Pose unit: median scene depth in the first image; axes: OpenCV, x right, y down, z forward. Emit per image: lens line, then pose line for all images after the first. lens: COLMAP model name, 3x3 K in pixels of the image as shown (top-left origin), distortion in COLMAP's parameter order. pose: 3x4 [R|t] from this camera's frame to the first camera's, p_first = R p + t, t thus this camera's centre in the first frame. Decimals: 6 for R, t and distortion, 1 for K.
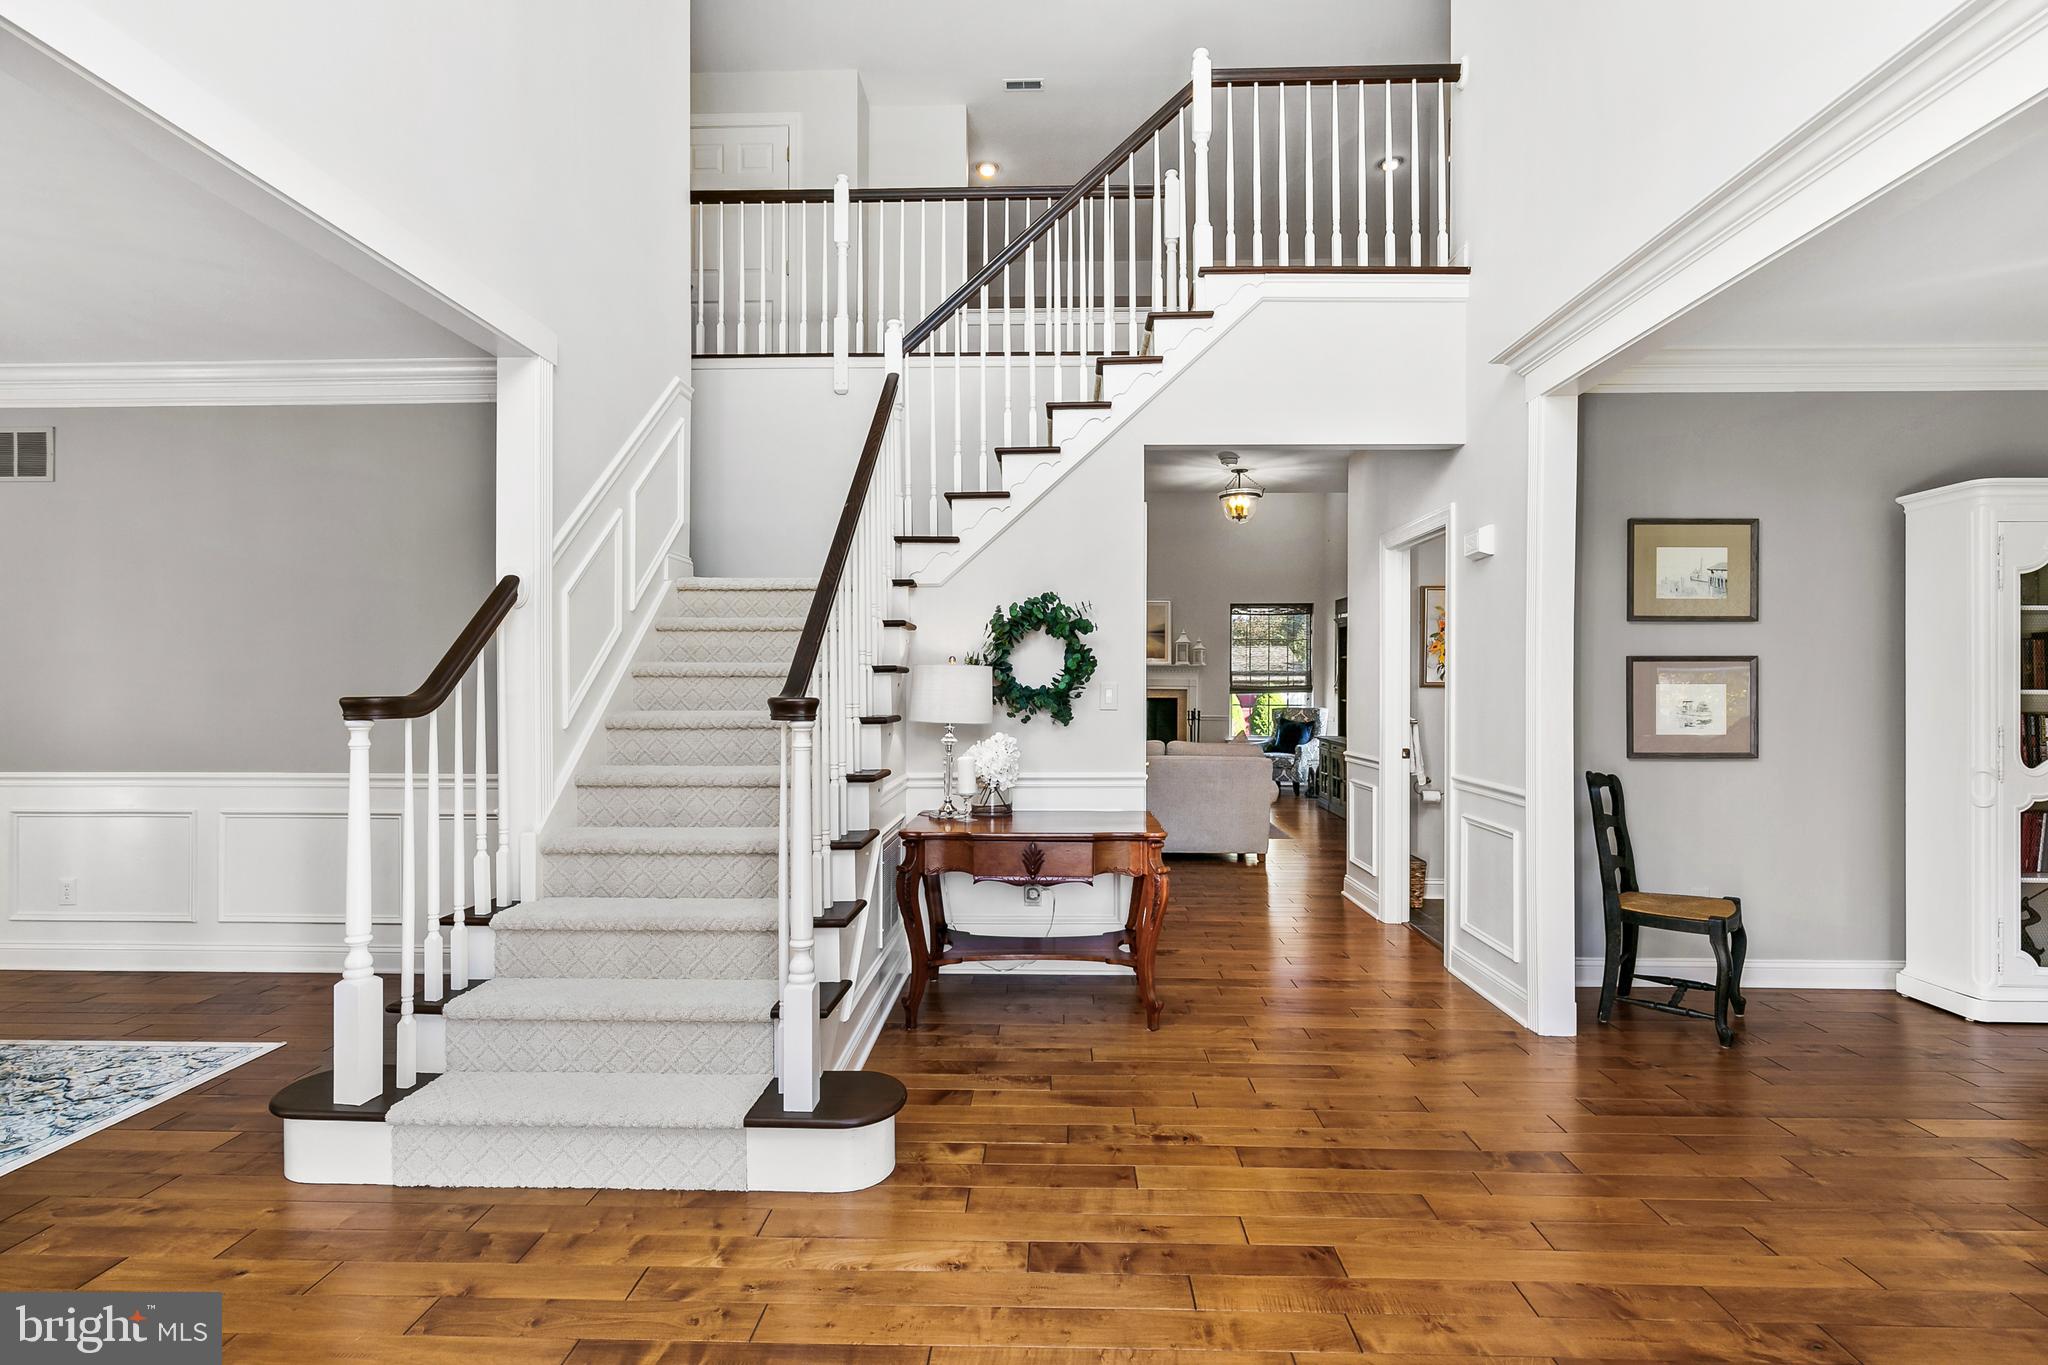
lens RADIAL K [[991.0, 0, 1024.0], [0, 991.0, 682.5], [0, 0, 1]] dist [-0.020799, 0.000222]
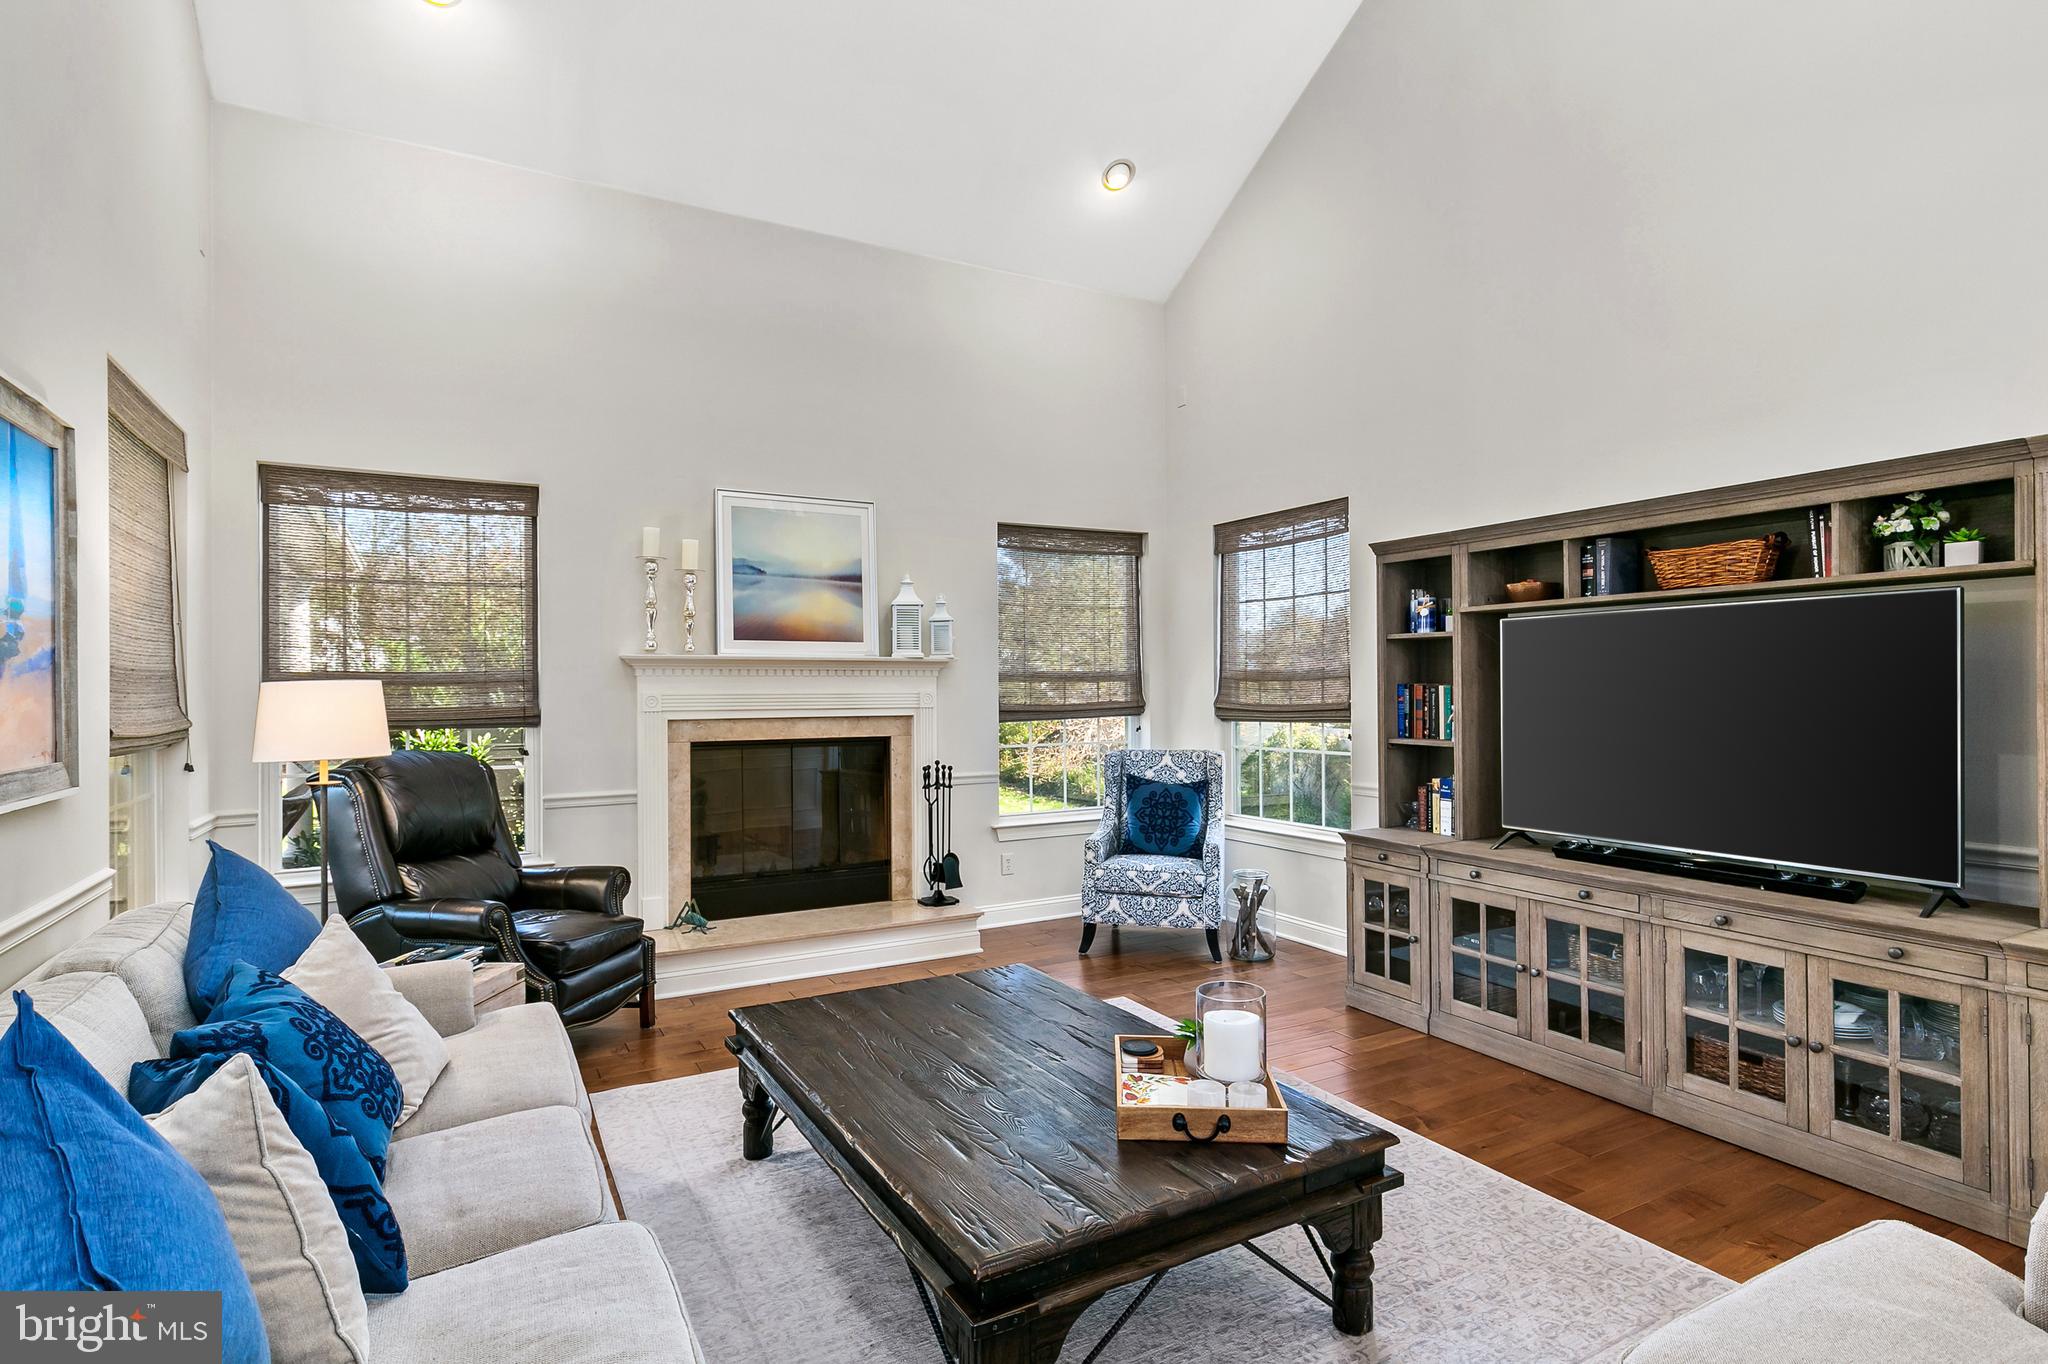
lens RADIAL K [[1019.9, 0, 1028.9], [0, 1019.9, 686.3], [0, 0, 1]] dist [-0.000795, -0.000309]
pose [[0.852892, -0.007238, 0.522037, -0.022112], [0.009586, 0.999952, -0.001797, -0.004276], [-0.521999, 0.006537, 0.852921, 0.598086]]
